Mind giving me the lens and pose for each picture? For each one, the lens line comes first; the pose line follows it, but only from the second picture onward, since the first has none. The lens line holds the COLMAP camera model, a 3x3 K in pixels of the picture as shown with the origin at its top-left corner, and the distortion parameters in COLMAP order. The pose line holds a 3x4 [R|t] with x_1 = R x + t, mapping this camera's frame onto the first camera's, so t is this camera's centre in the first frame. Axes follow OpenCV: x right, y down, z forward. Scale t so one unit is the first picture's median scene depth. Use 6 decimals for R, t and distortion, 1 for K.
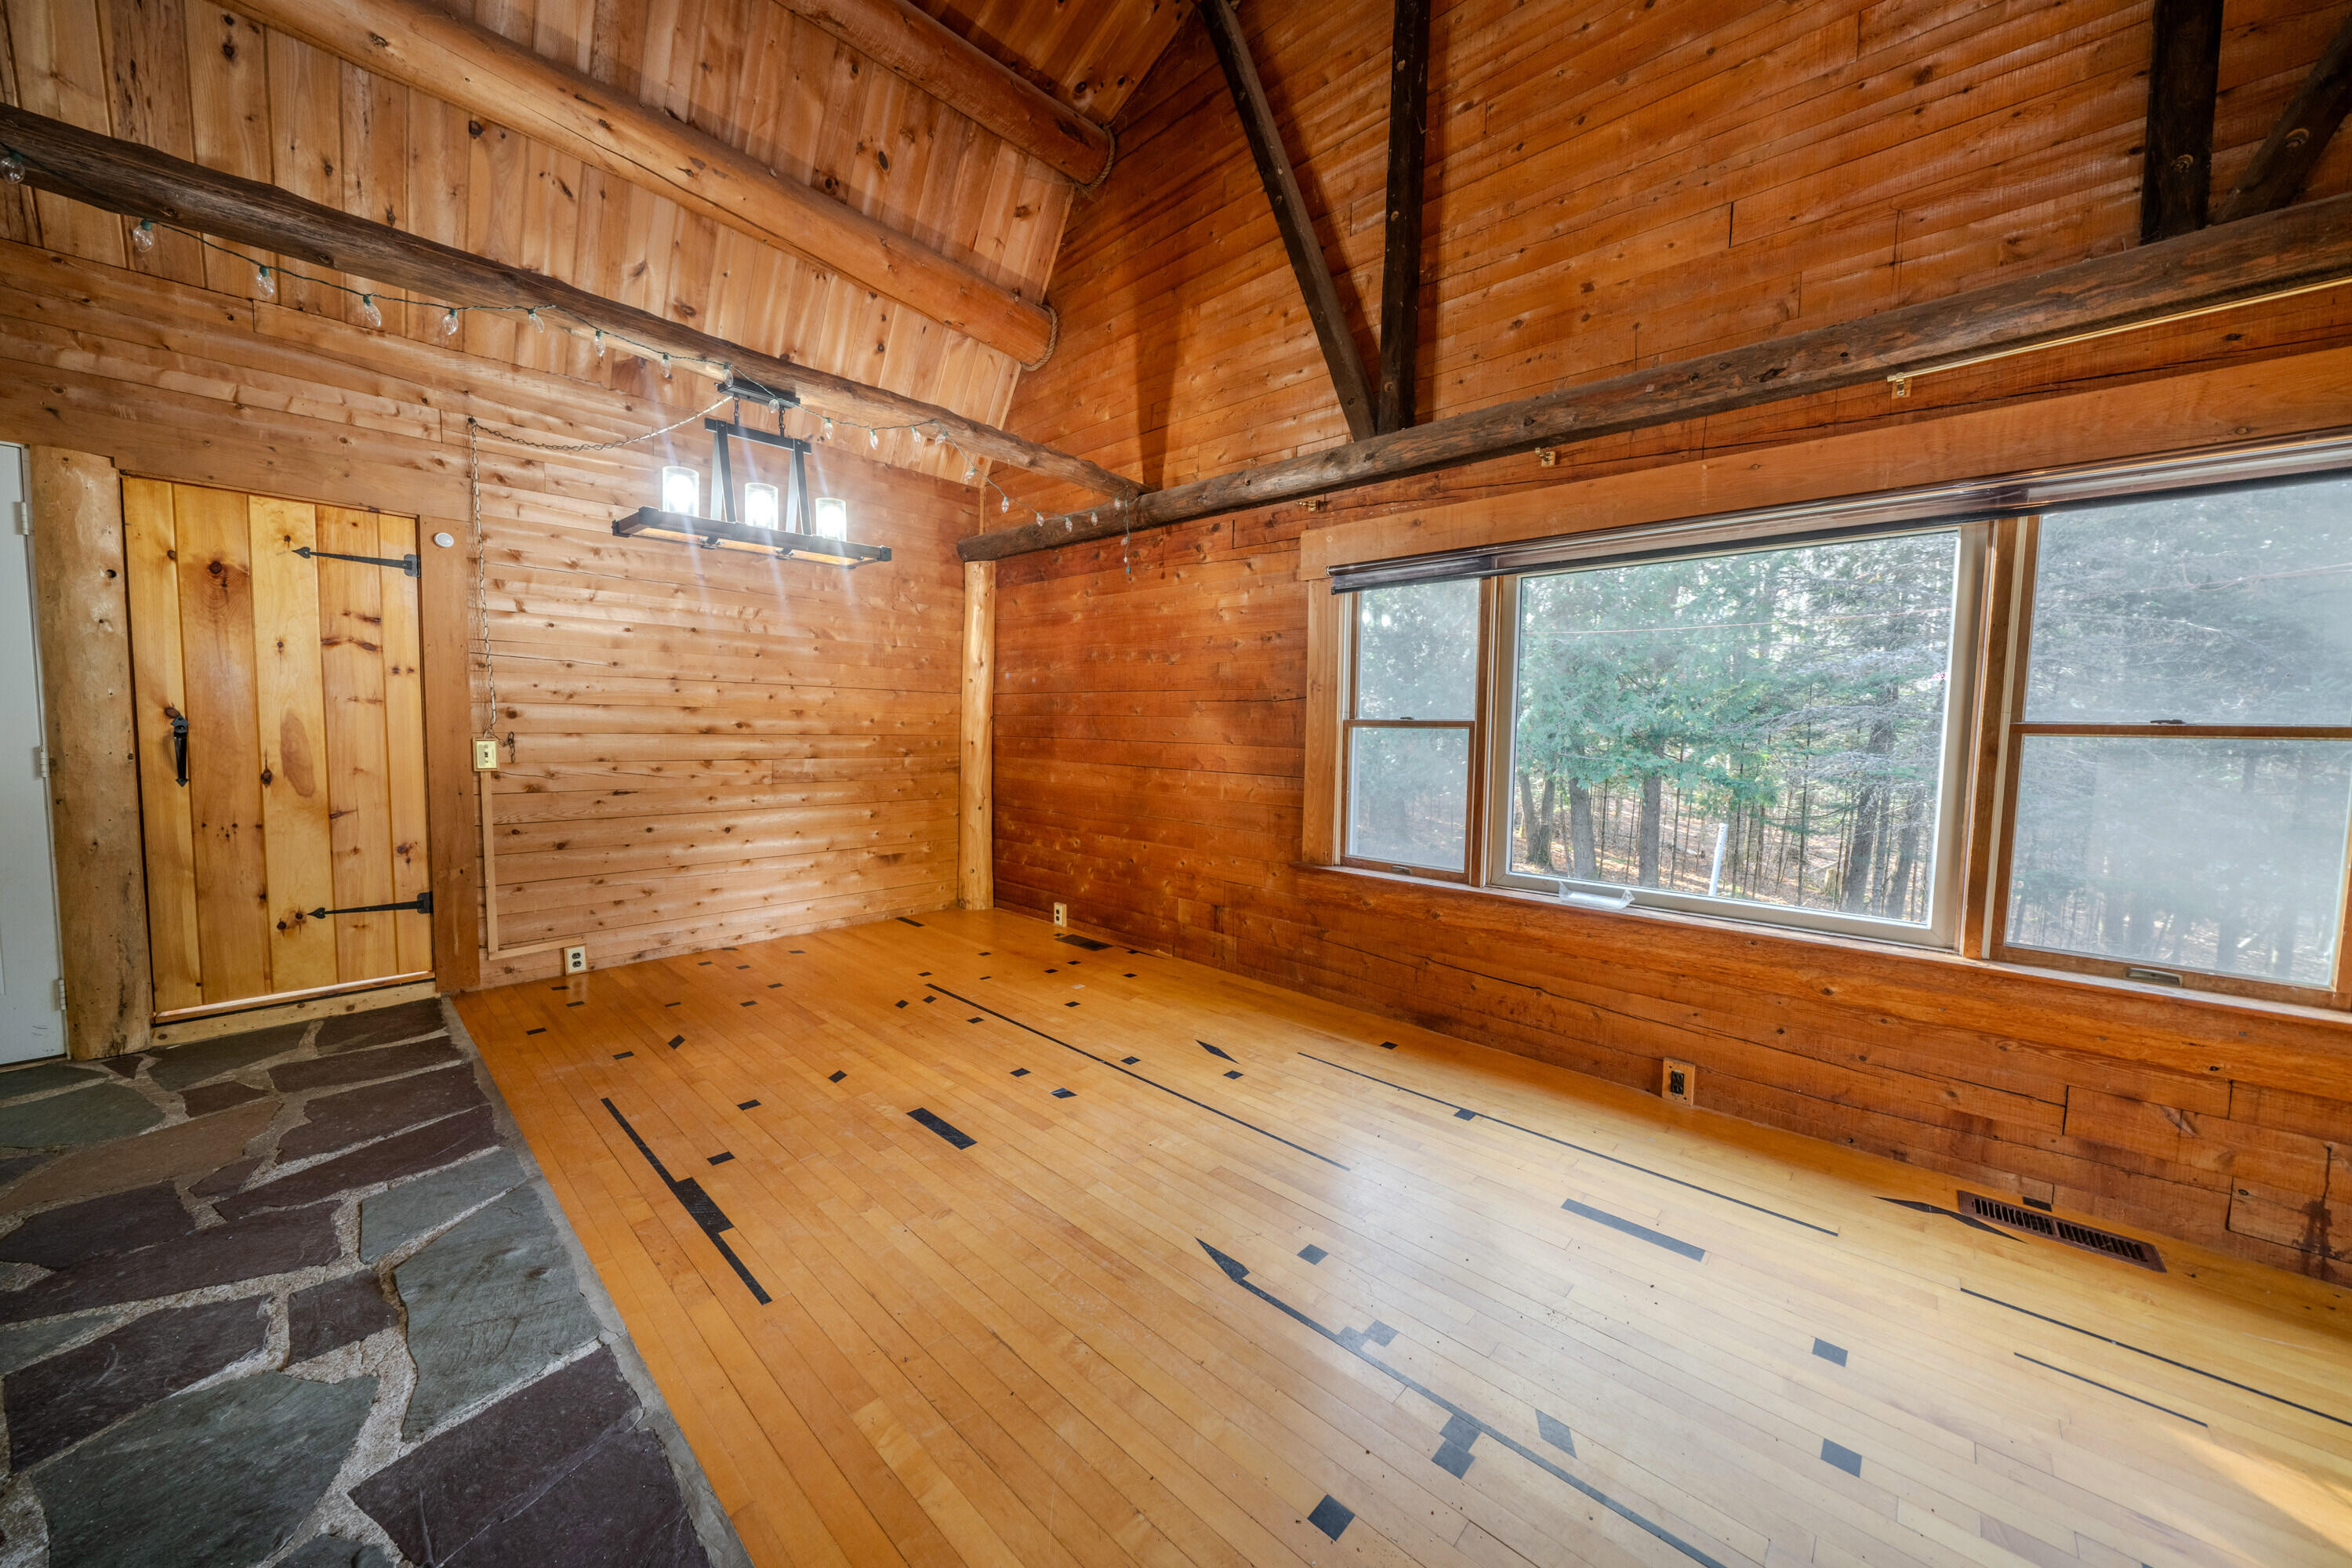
lens RADIAL K [[815.5, 0, 1163.9], [0, 815.5, 792.2], [0, 0, 1]] dist [-0.000272, -0.000148]
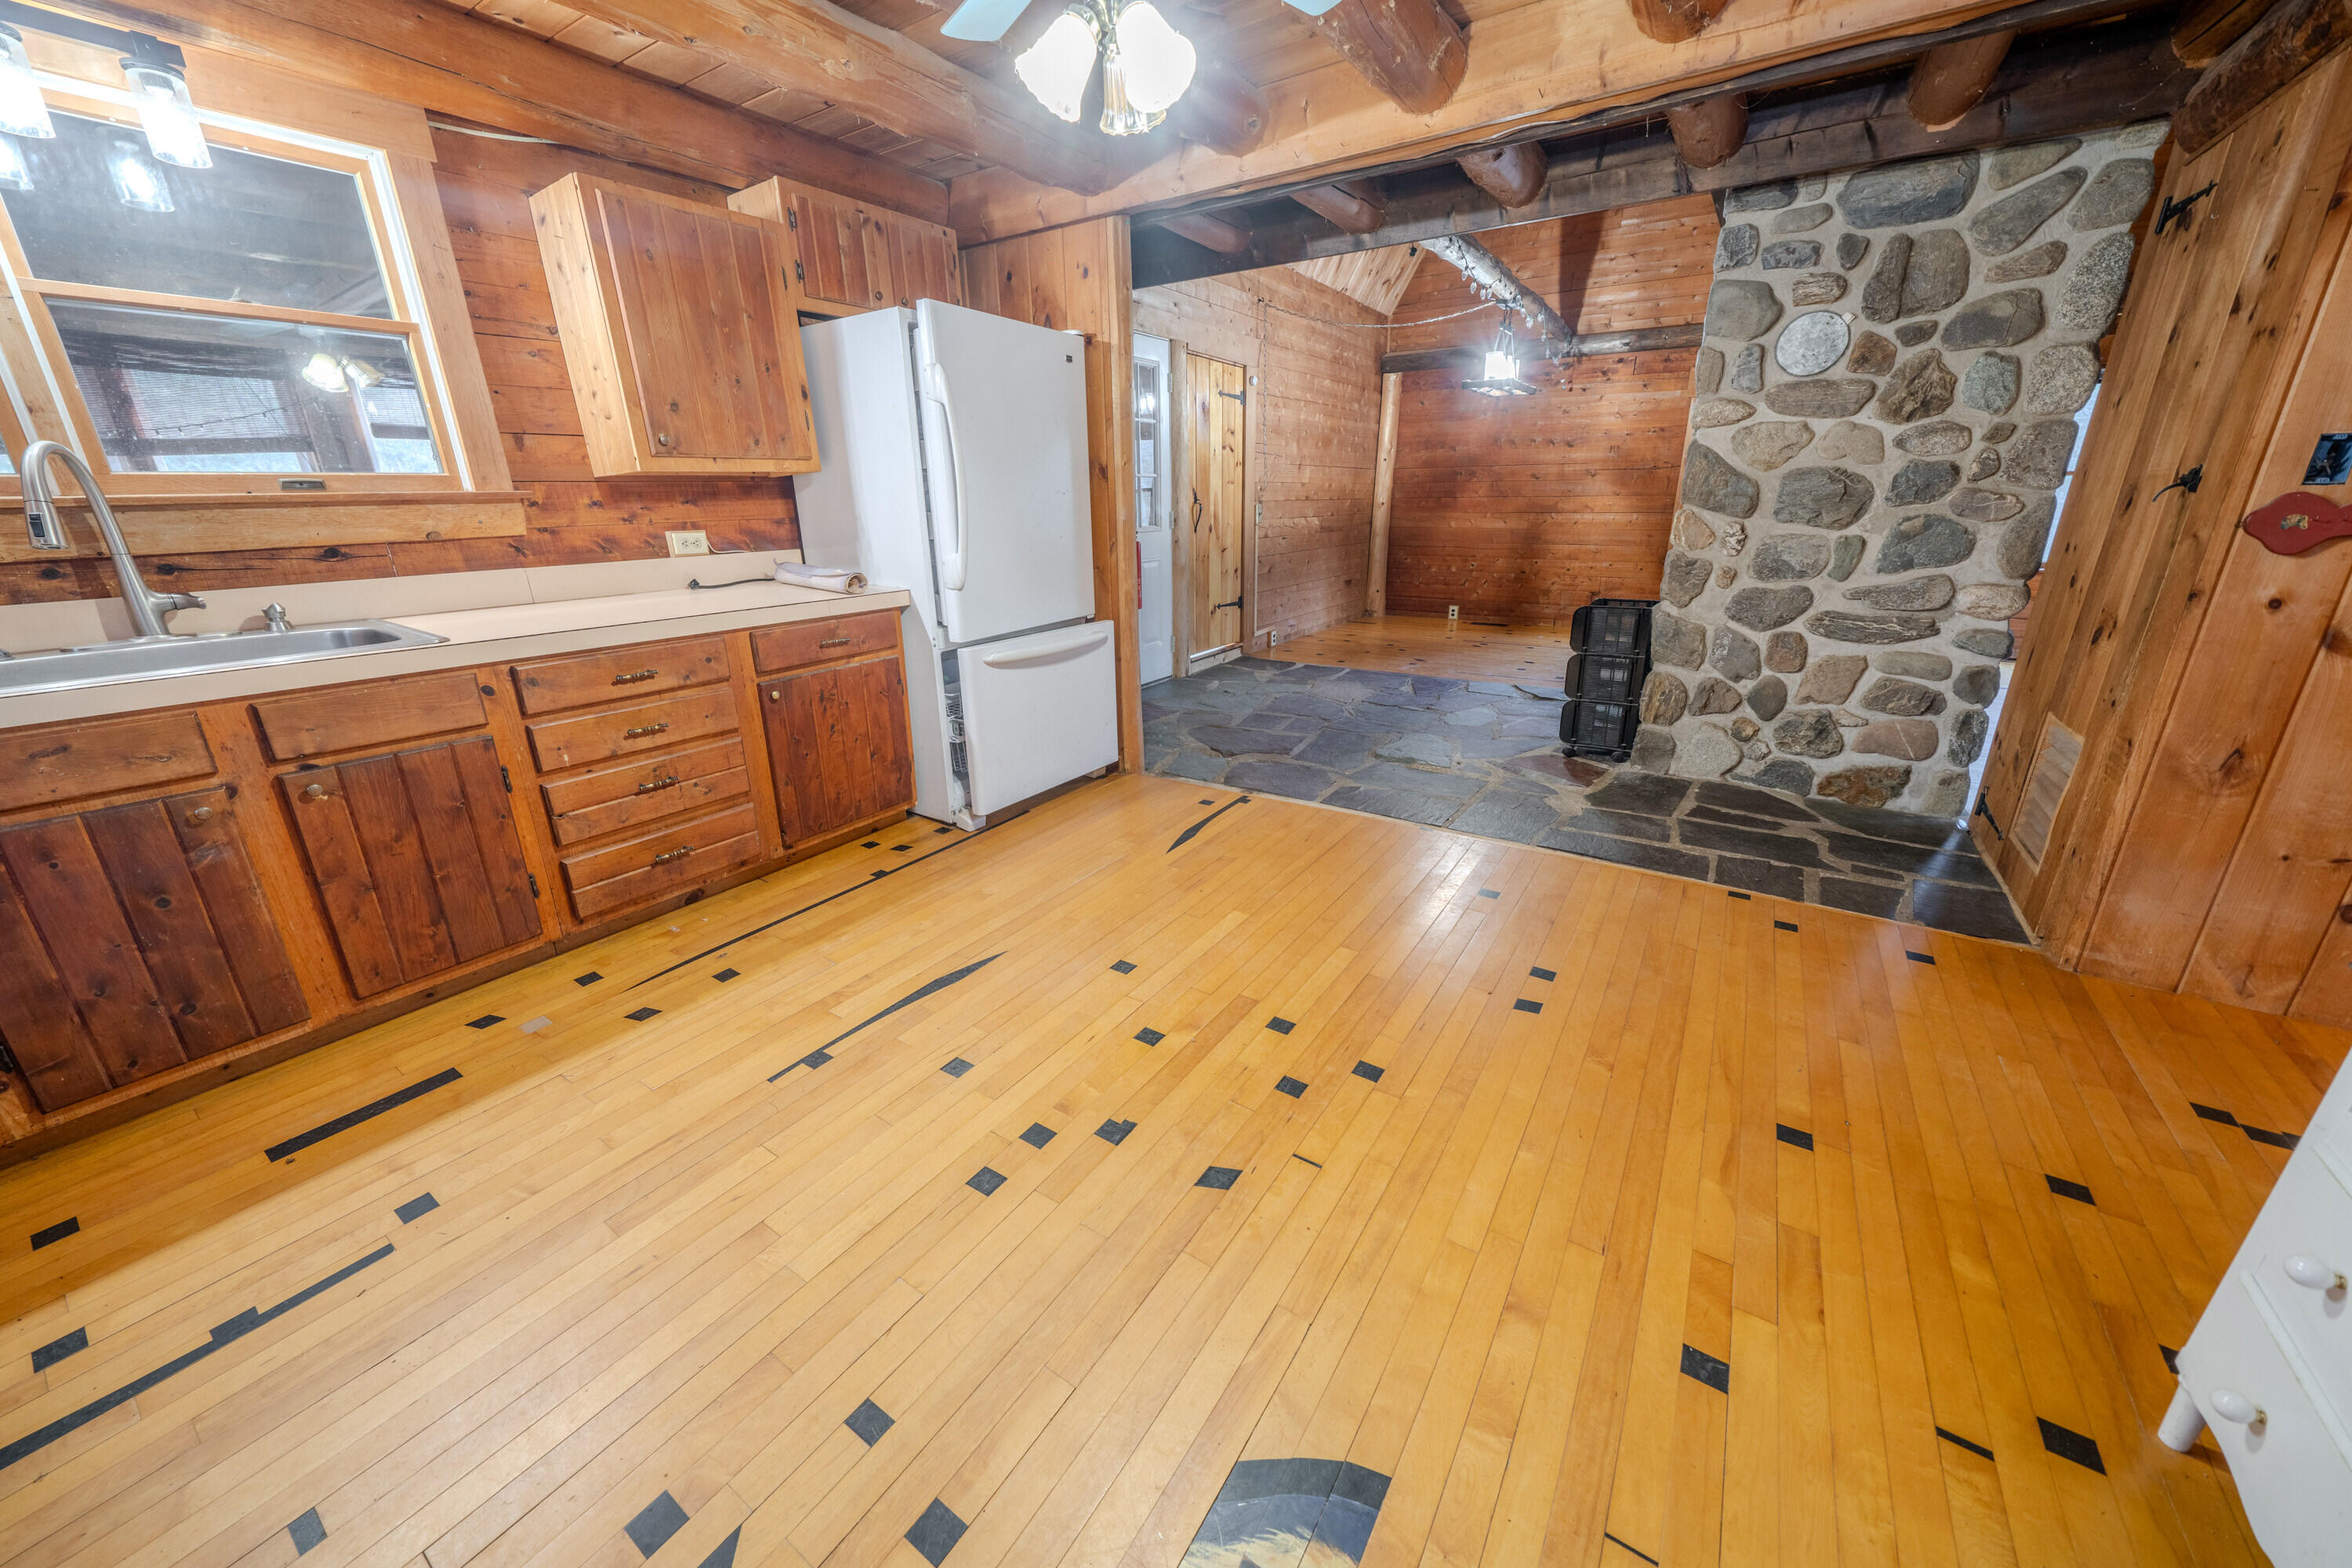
lens RADIAL K [[815.5, 0, 1194.6], [0, 815.5, 769.9], [0, 0, 1]] dist [-0.000272, -0.000148]
pose [[0.984680, -0.080836, 0.154504, -1.032269], [0.041082, 0.968658, 0.244976, 0.039471], [-0.169464, -0.234876, 0.957139, -0.603369]]
